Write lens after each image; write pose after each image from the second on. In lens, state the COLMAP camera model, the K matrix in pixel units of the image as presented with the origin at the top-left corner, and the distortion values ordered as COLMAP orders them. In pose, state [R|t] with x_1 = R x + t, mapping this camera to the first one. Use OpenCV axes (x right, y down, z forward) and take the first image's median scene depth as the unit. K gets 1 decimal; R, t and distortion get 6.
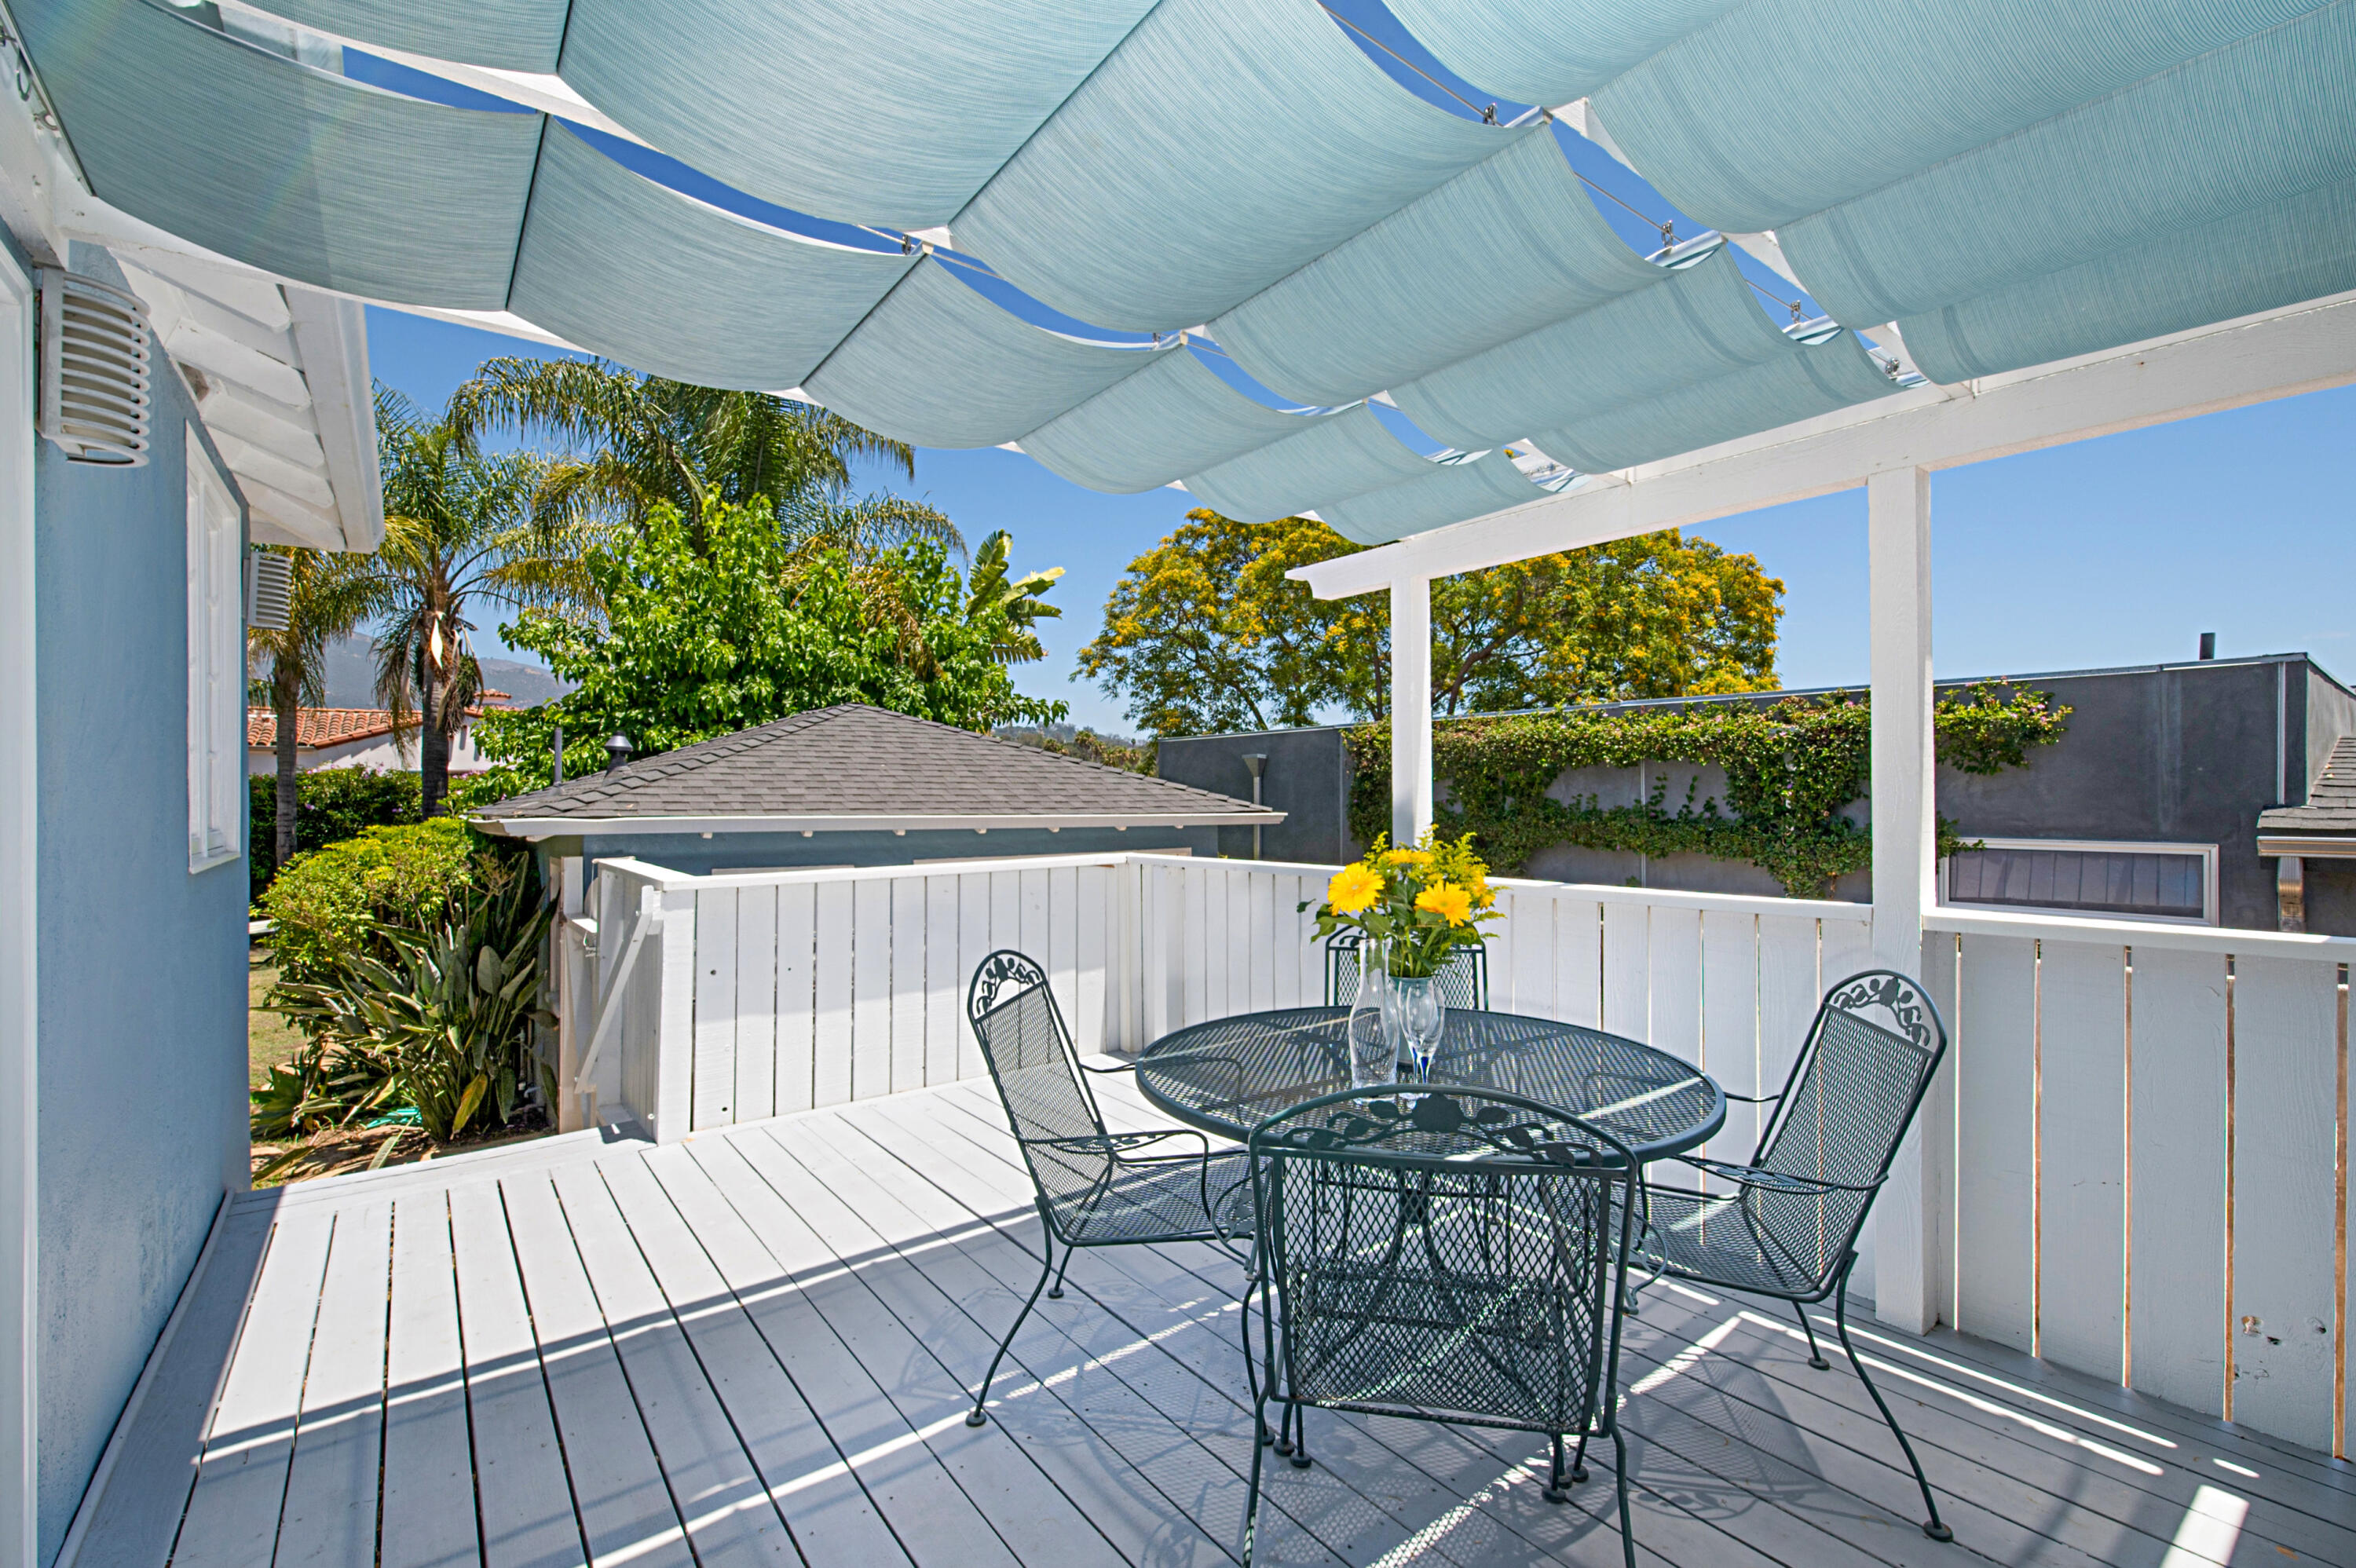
lens RADIAL K [[1041.9, 0, 1205.3], [0, 1041.9, 781.9], [0, 0, 1]] dist [0.002760, 0.000173]
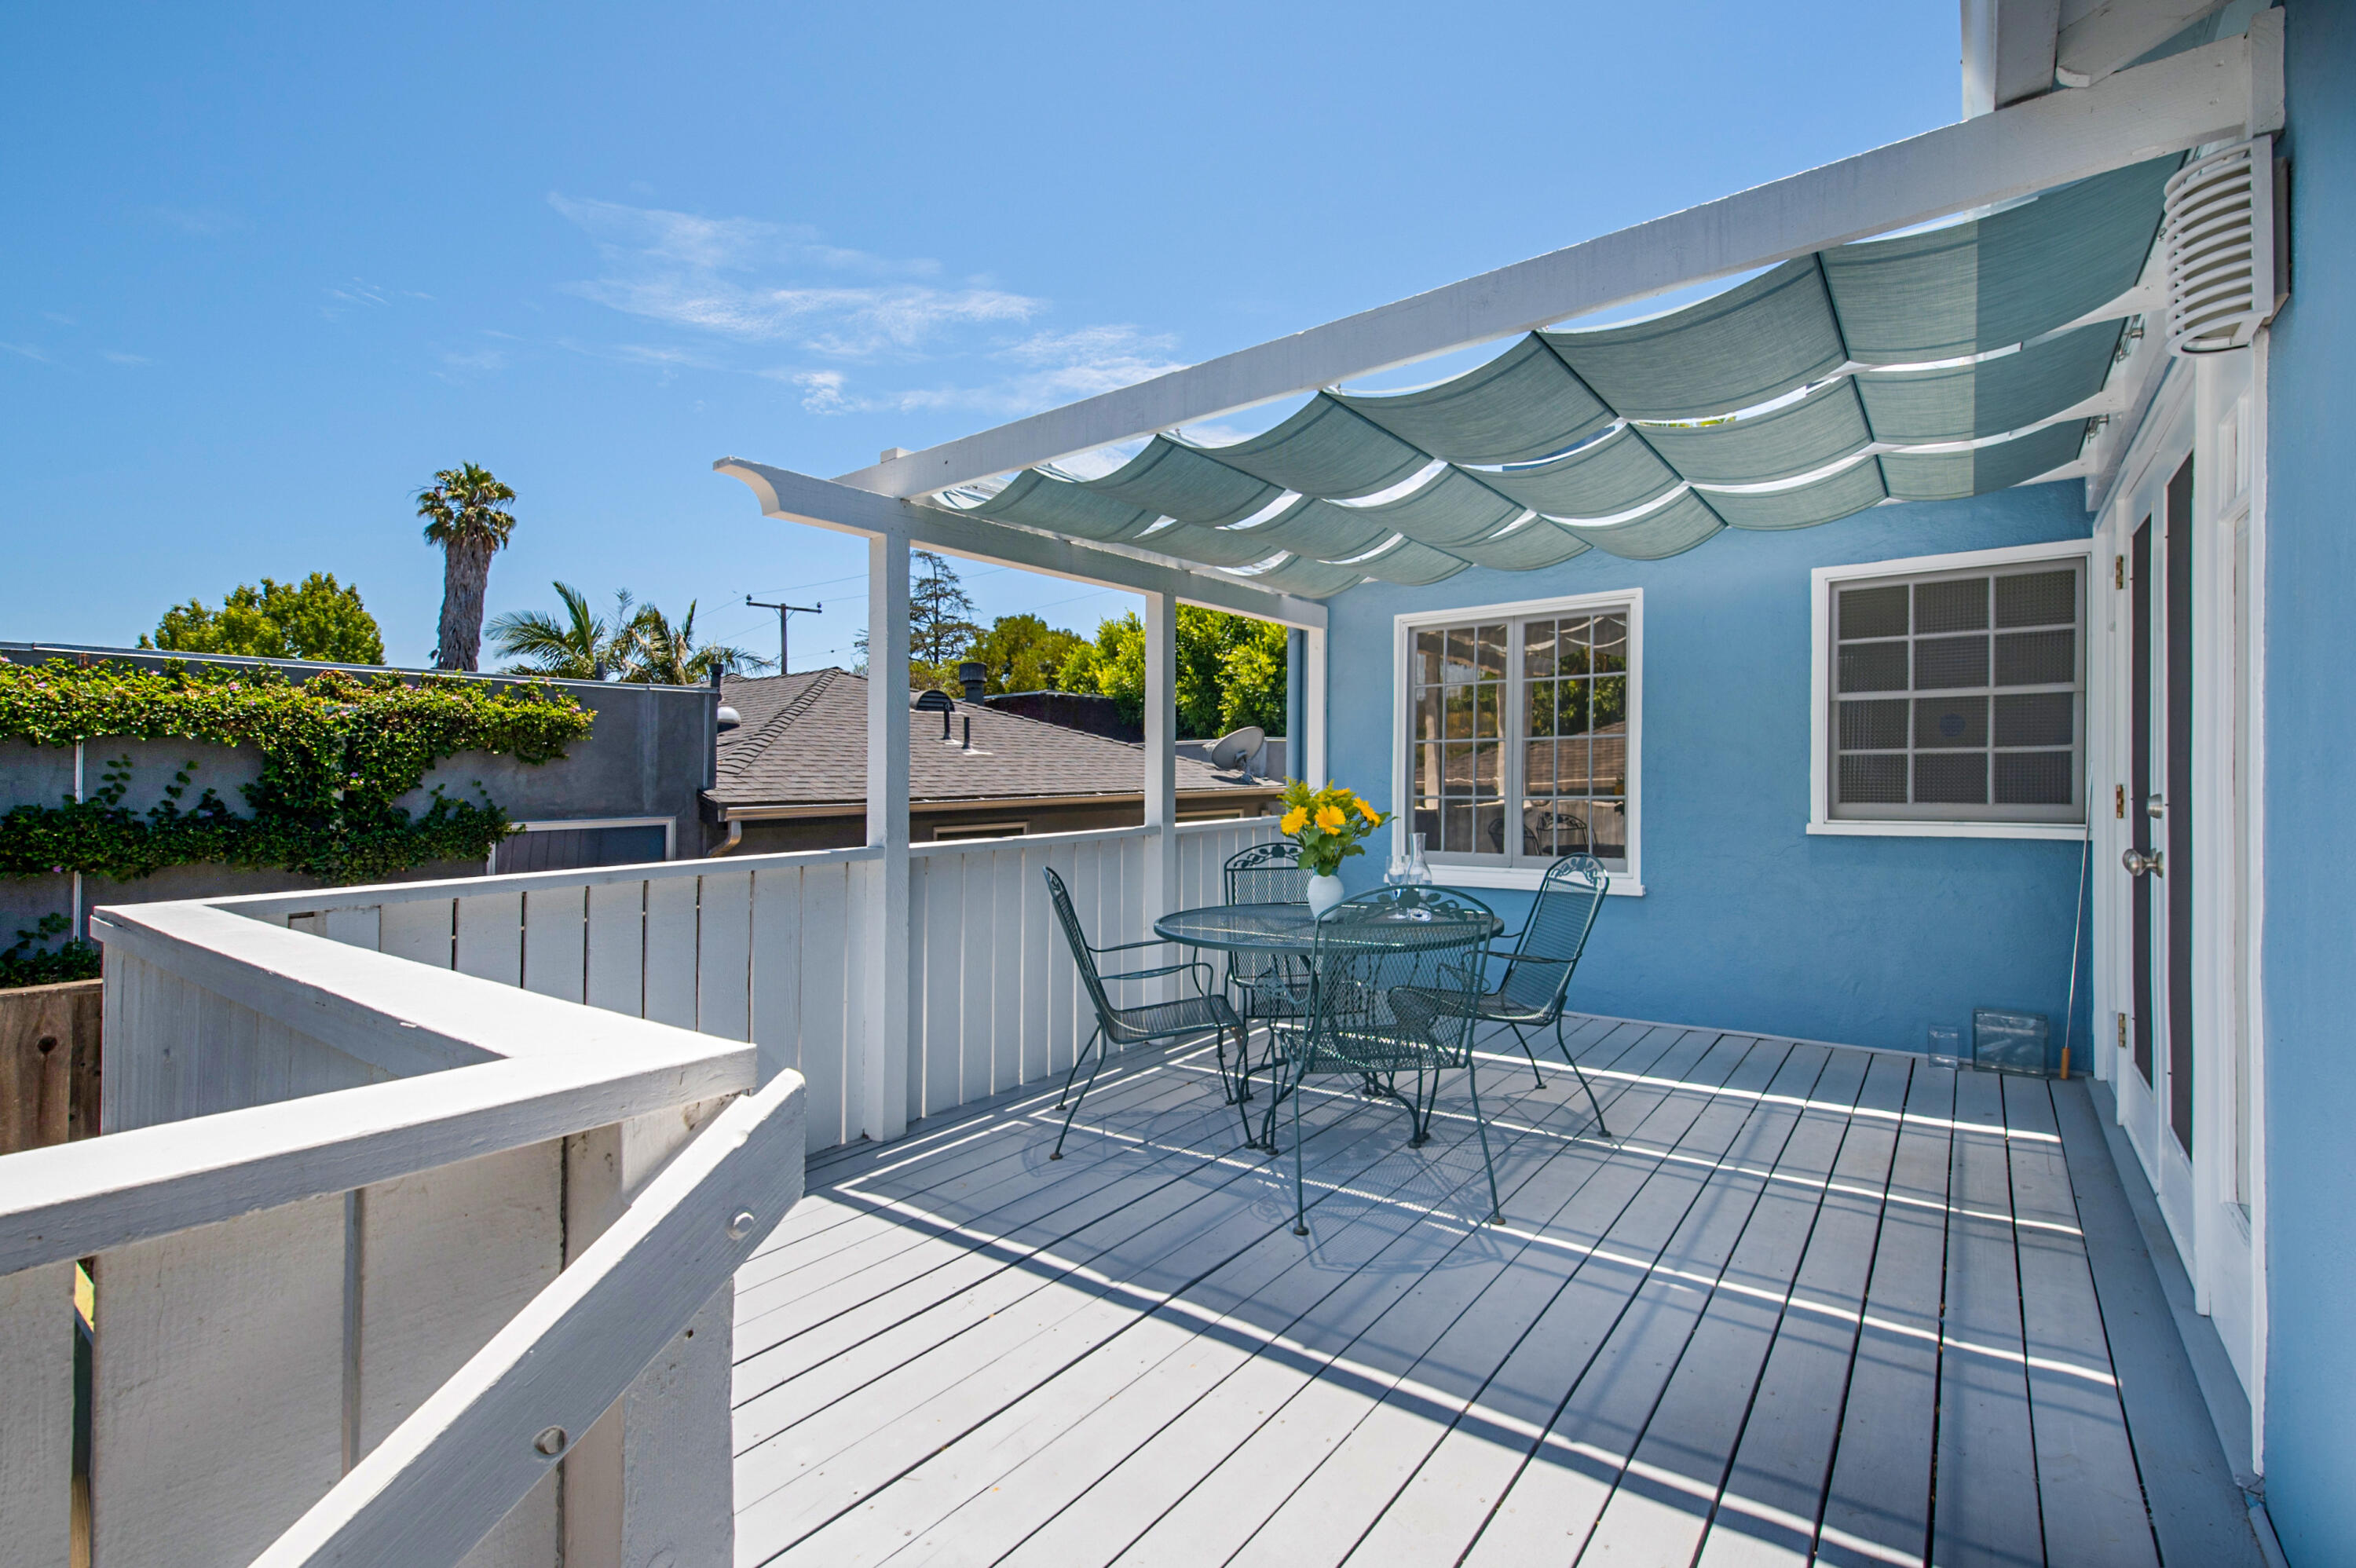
lens RADIAL K [[1045.8, 0, 1174.5], [0, 1045.8, 773.4], [0, 0, 1]] dist [0.001073, -0.000427]
pose [[-0.256774, 0.016552, 0.966330, -0.514223], [0.010059, 0.999845, -0.014453, 0.025579], [-0.966419, 0.006009, -0.256901, 0.638047]]
